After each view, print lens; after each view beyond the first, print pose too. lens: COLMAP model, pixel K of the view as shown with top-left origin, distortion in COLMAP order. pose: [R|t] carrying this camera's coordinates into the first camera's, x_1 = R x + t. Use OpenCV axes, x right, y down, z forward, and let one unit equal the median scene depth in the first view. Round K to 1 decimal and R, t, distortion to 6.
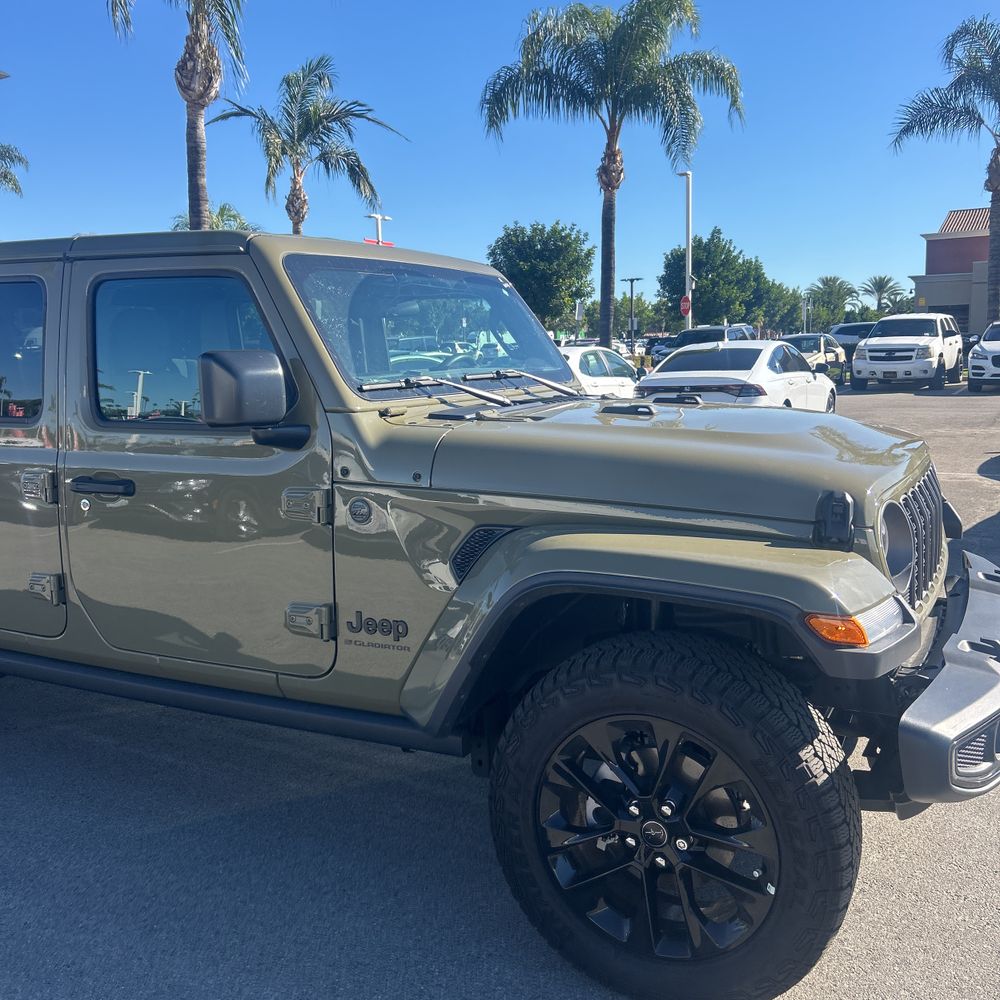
lens RADIAL K [[1018.5, 0, 503.1], [0, 1018.5, 480.5], [0, 0, 1]] dist [0.001113, -0.018781]
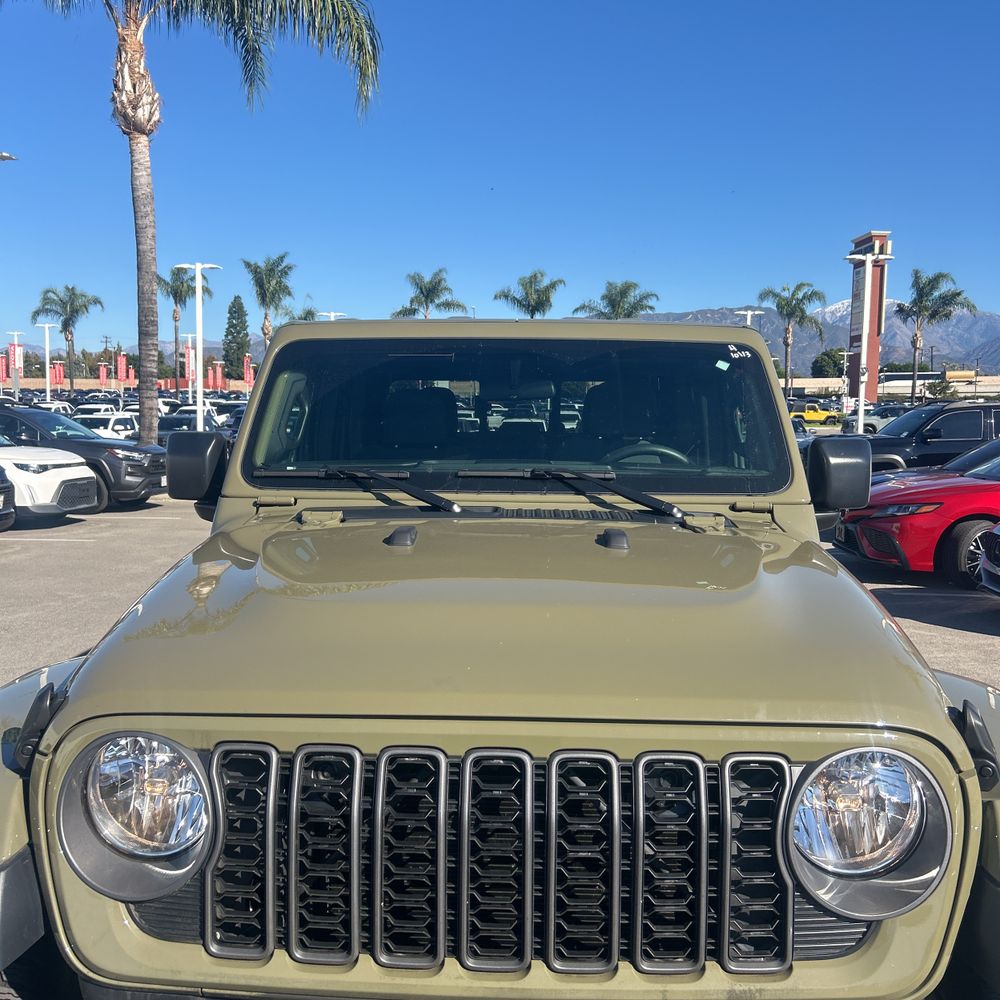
lens RADIAL K [[1004.5, 0, 500.0], [0, 1004.5, 500.0], [0, 0, 1]] dist [0.031130, -0.051021]
pose [[0.429724, 0.101754, -0.897209, 0.087581], [-0.132372, 0.989994, 0.048876, -0.015356], [0.893205, 0.097762, 0.438894, 0.082394]]
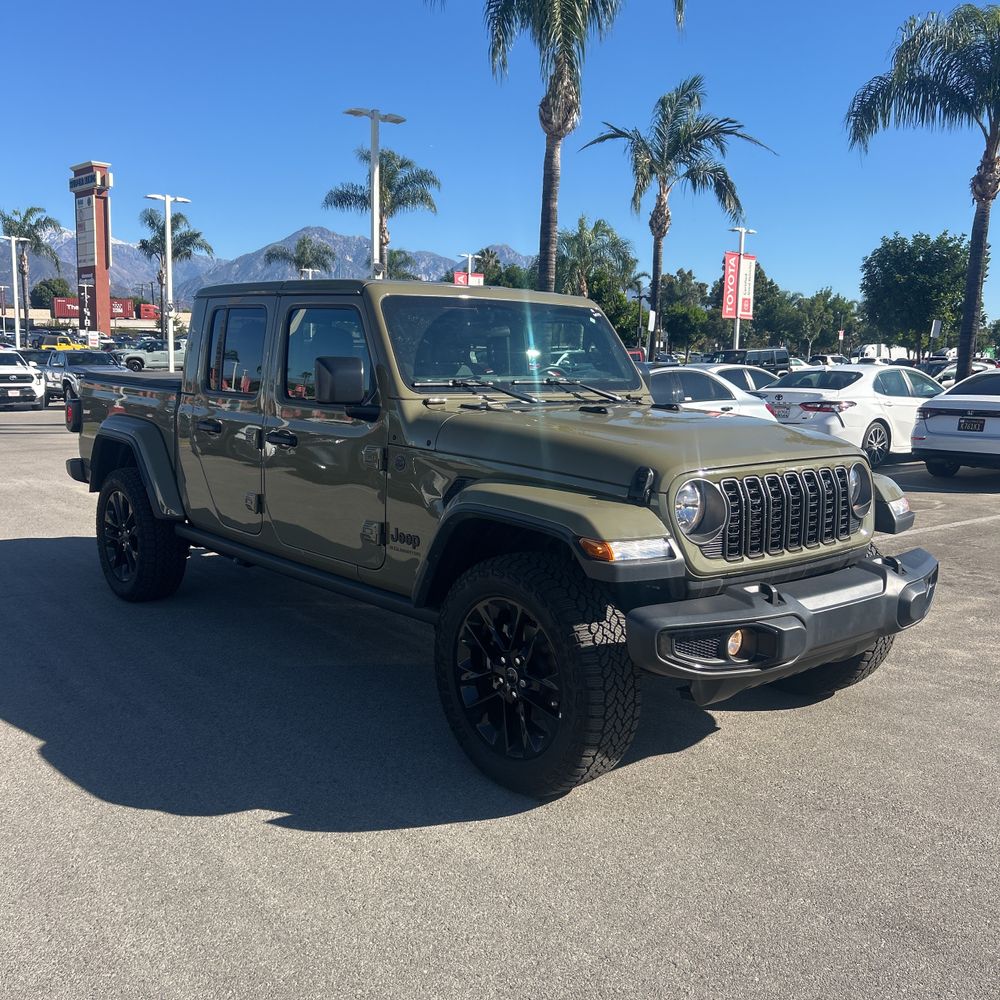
lens RADIAL K [[1004.5, 0, 500.0], [0, 1004.5, 500.0], [0, 0, 1]] dist [0.031130, -0.051021]
pose [[0.926248, 0.088811, -0.366302, 0.057157], [-0.083996, 0.996041, 0.029098, 0.002865], [0.367437, 0.003816, 0.930041, -0.037827]]
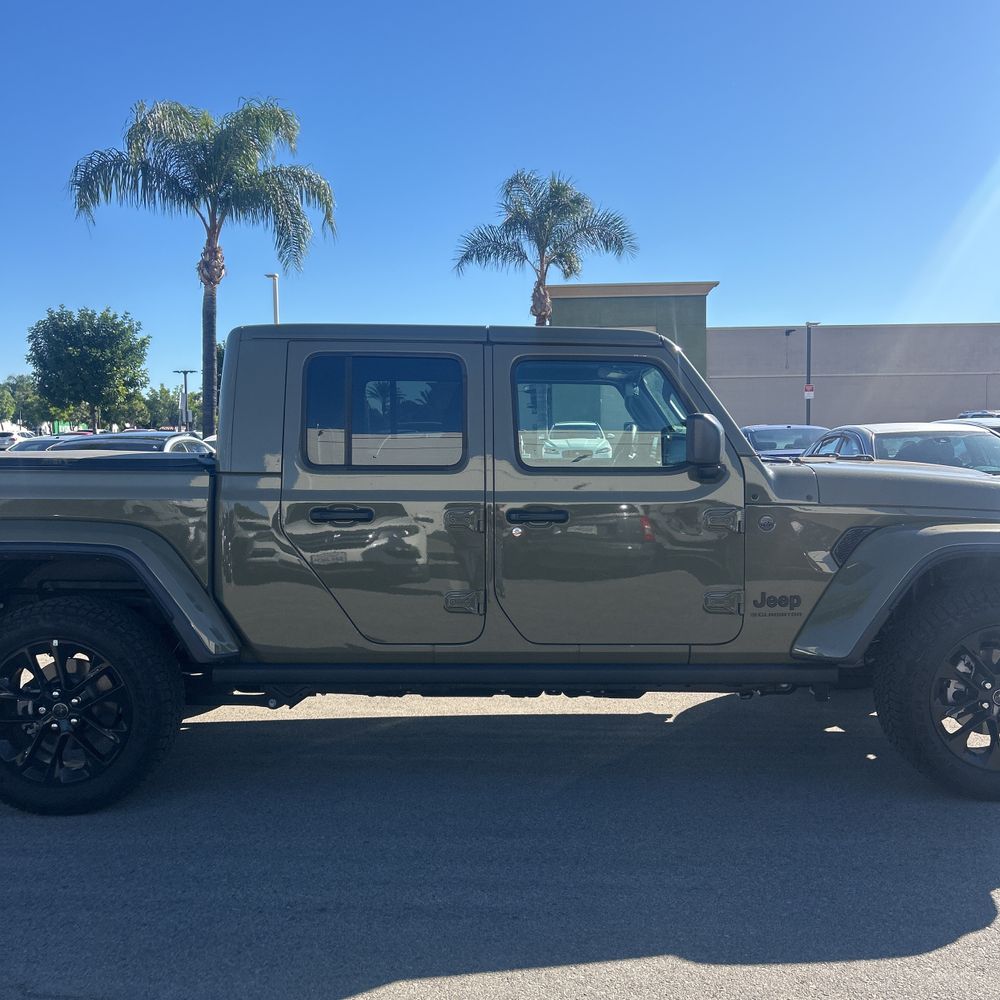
lens RADIAL K [[1004.5, 0, 500.0], [0, 1004.5, 500.0], [0, 0, 1]] dist [0.031130, -0.051021]
pose [[0.882172, -0.006044, 0.470889, -0.118521], [0.040997, 0.997107, -0.064007, 0.007505], [-0.469140, 0.075770, 0.879867, -0.010920]]
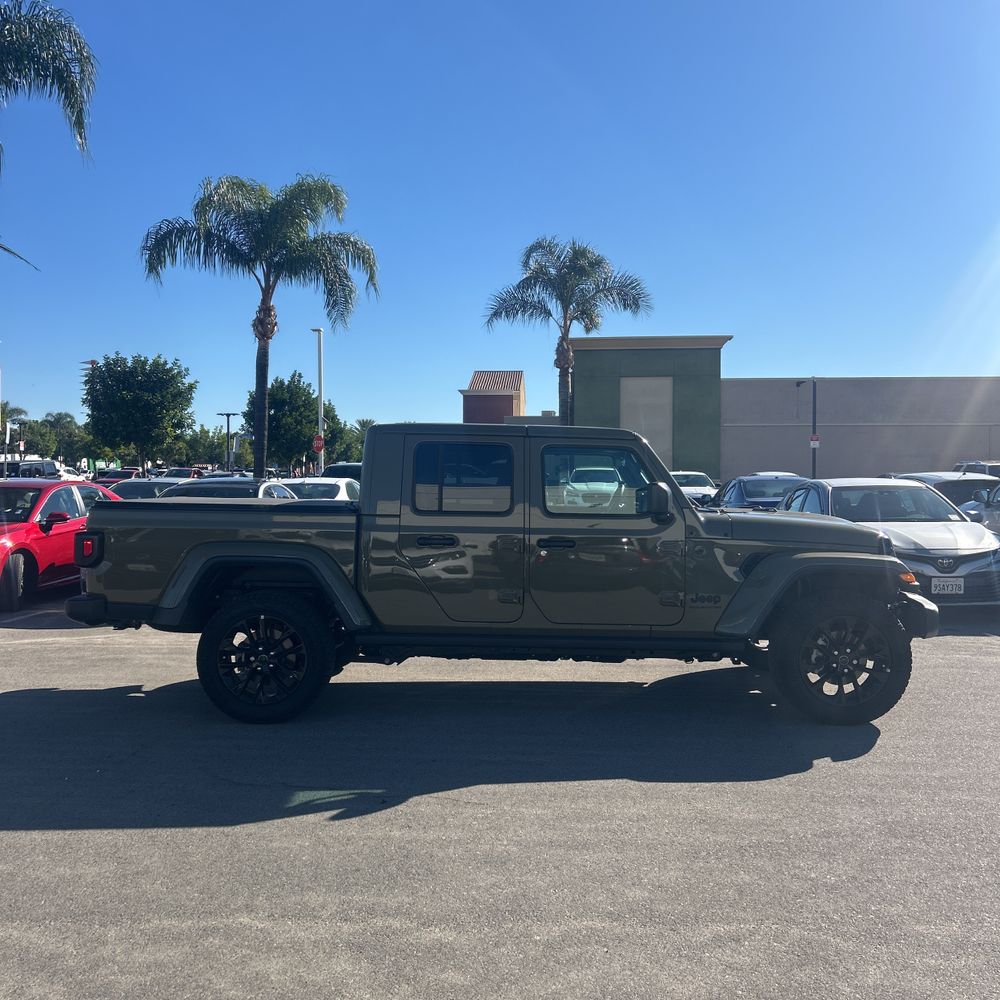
lens RADIAL K [[1009.8, 0, 502.1], [0, 1009.8, 483.9], [0, 0, 1]] dist [0.030757, -0.010042]
pose [[0.891376, 0.029991, 0.452270, -0.164324], [0.027315, 0.992441, -0.119647, 0.014861], [-0.452440, 0.119004, 0.883819, -0.090823]]
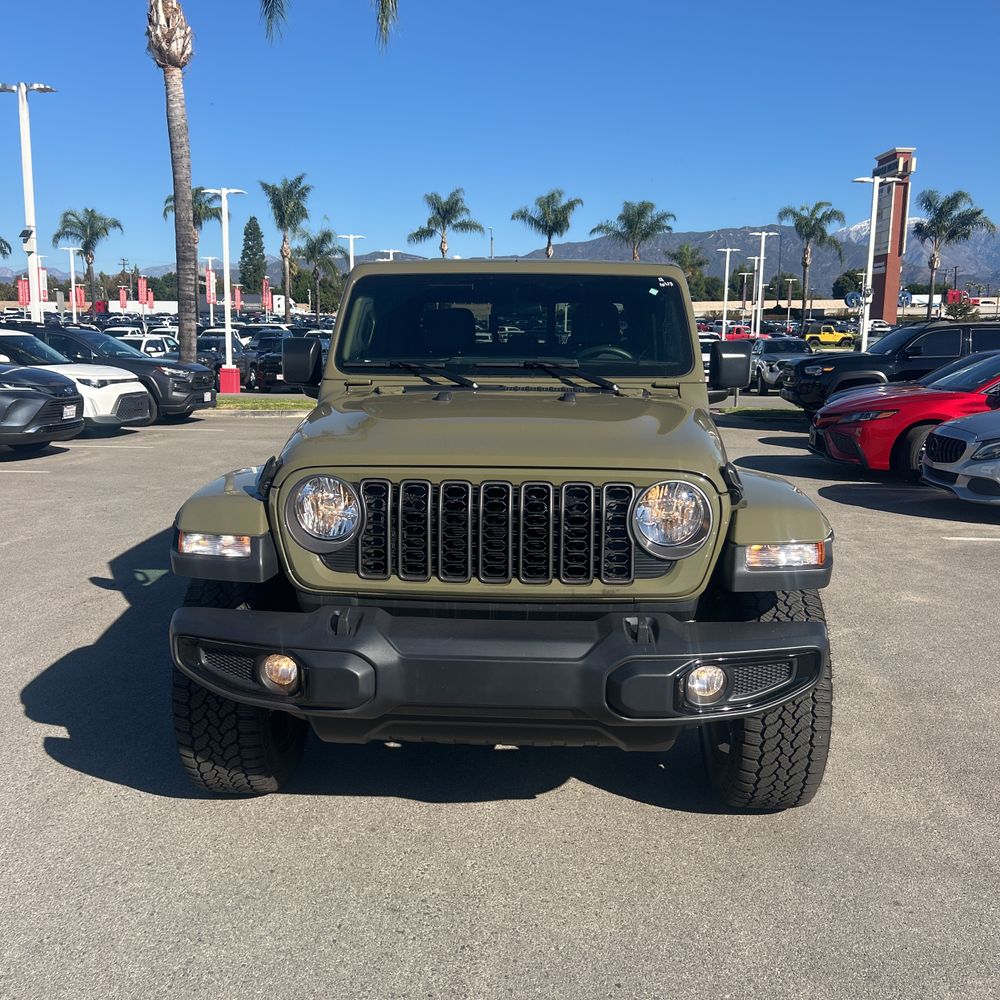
lens RADIAL K [[1004.5, 0, 500.0], [0, 1004.5, 500.0], [0, 0, 1]] dist [0.031130, -0.051021]
pose [[0.413999, 0.169545, -0.894349, 0.138965], [-0.131341, 0.983346, 0.125618, -0.011857], [0.900752, 0.065459, 0.429372, 0.060616]]
